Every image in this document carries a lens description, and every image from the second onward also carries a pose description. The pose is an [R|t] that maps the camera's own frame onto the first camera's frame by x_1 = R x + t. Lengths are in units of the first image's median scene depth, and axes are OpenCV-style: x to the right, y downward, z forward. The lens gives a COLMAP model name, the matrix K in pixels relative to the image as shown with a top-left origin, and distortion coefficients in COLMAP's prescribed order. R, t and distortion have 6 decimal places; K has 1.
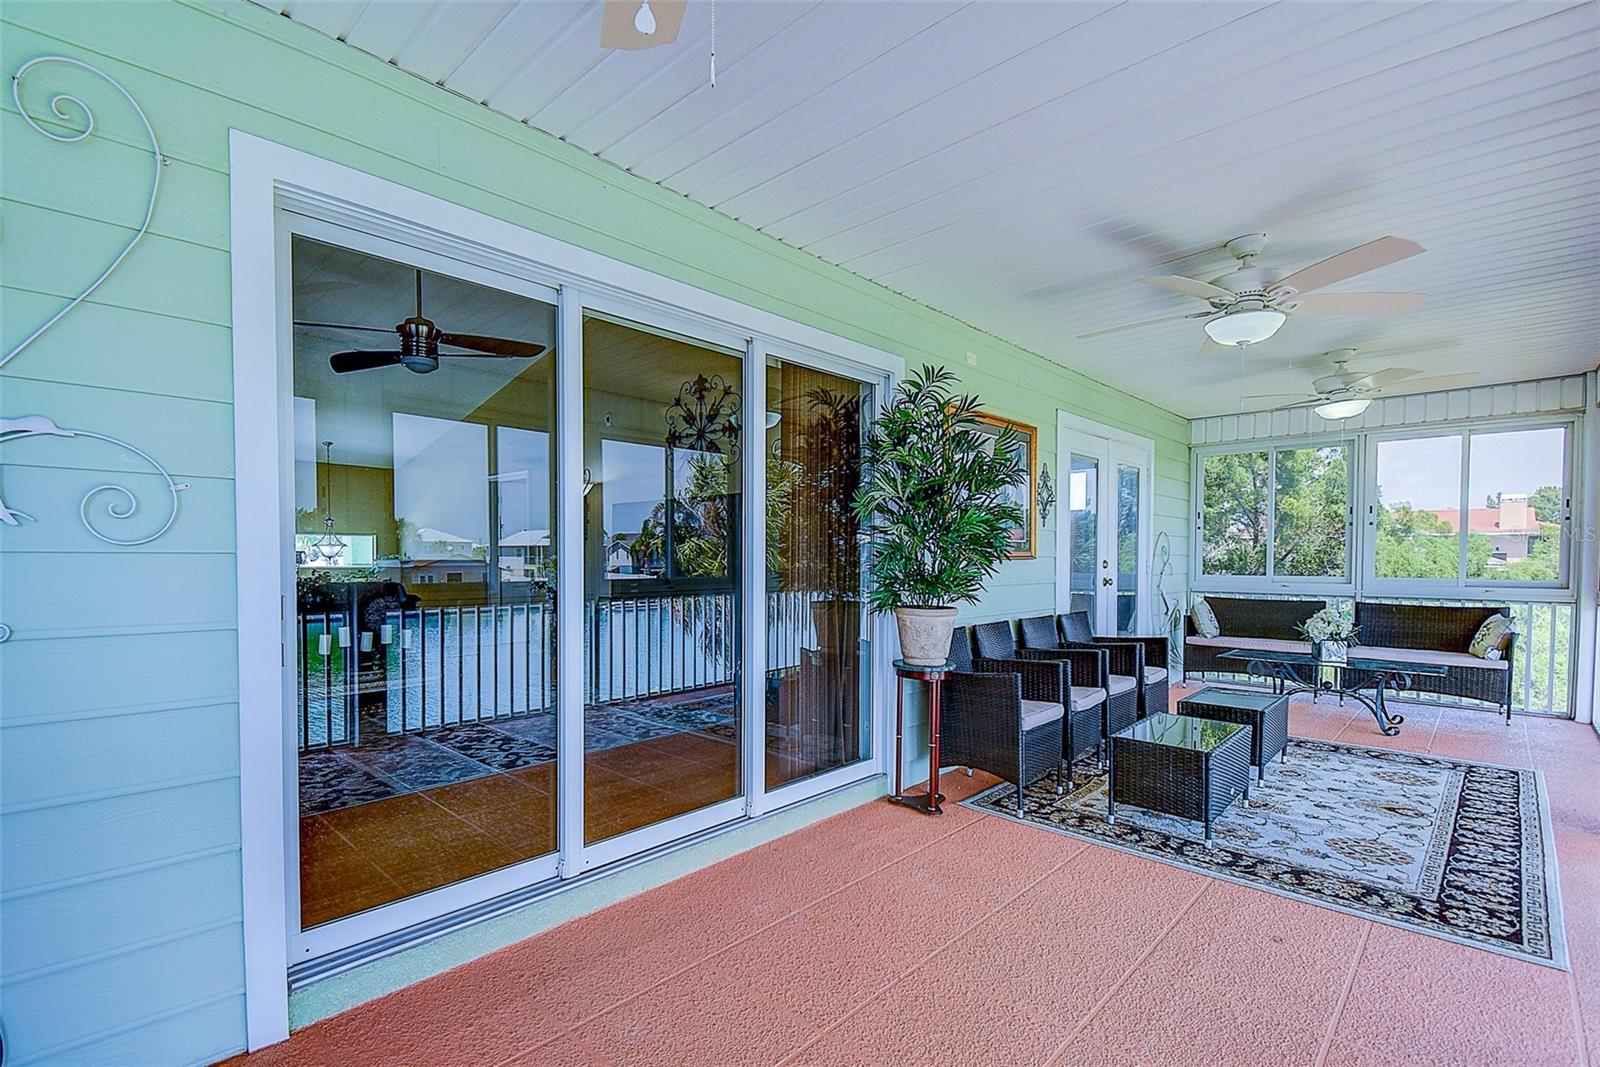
lens RADIAL K [[744.9, 0, 801.8], [0, 744.9, 579.5], [0, 0, 1]] dist [0.034076, -0.029645]
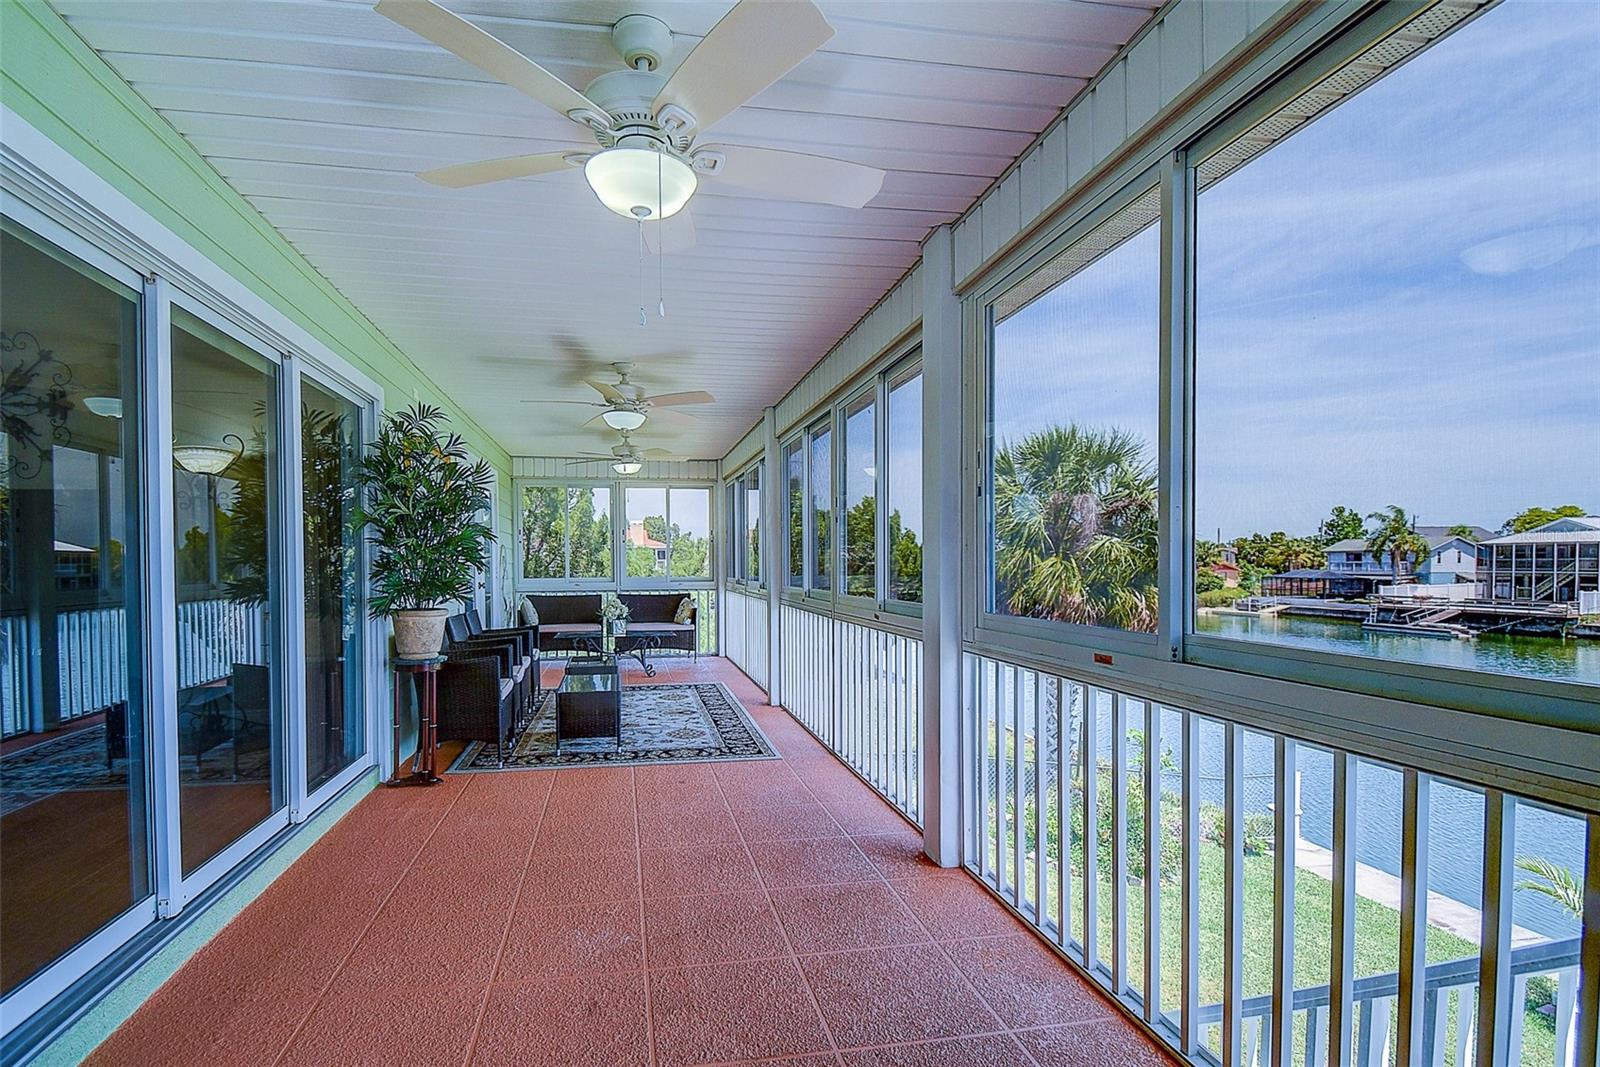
lens RADIAL K [[744.9, 0, 801.8], [0, 744.9, 579.5], [0, 0, 1]] dist [0.034076, -0.029645]
pose [[0.513808, -0.023958, 0.857571, -0.521219], [0.032841, 0.999427, 0.008245, 0.000686], [-0.857276, 0.023927, 0.514300, -0.109246]]
